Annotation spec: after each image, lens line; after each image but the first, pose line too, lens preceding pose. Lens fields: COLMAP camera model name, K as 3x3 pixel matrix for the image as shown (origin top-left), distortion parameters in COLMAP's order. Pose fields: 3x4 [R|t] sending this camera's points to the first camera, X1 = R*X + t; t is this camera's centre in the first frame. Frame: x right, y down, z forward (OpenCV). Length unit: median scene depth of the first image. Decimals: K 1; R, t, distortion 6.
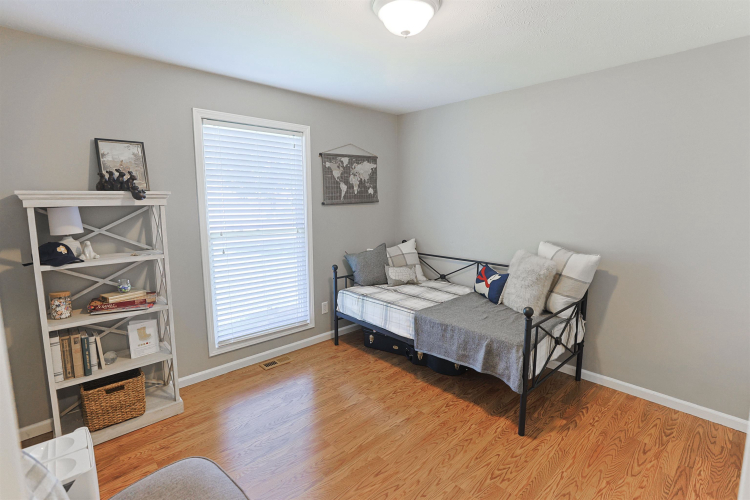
lens RADIAL K [[358.2, 0, 376.3], [0, 358.2, 245.9], [0, 0, 1]] dist [-0.002005, -0.000086]
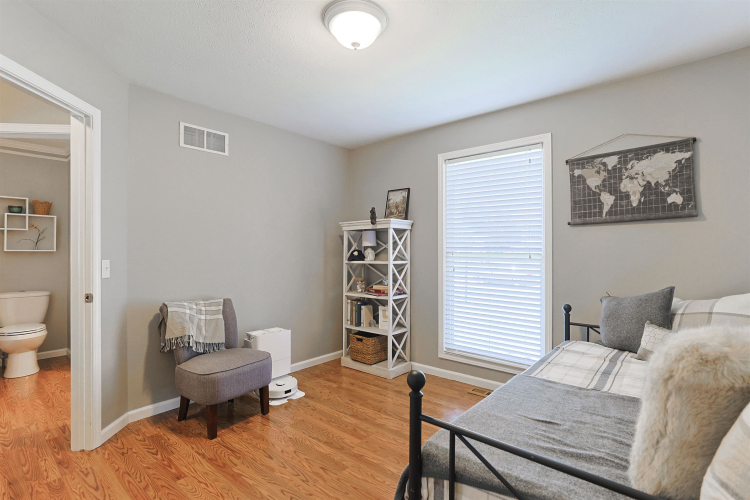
lens RADIAL K [[358.2, 0, 376.3], [0, 358.2, 245.9], [0, 0, 1]] dist [-0.002005, -0.000086]
pose [[0.121720, -0.010154, -0.992513, 0.557493], [-0.132403, 0.990845, -0.026375, 0.004882], [0.983694, 0.134622, 0.119261, 0.498800]]
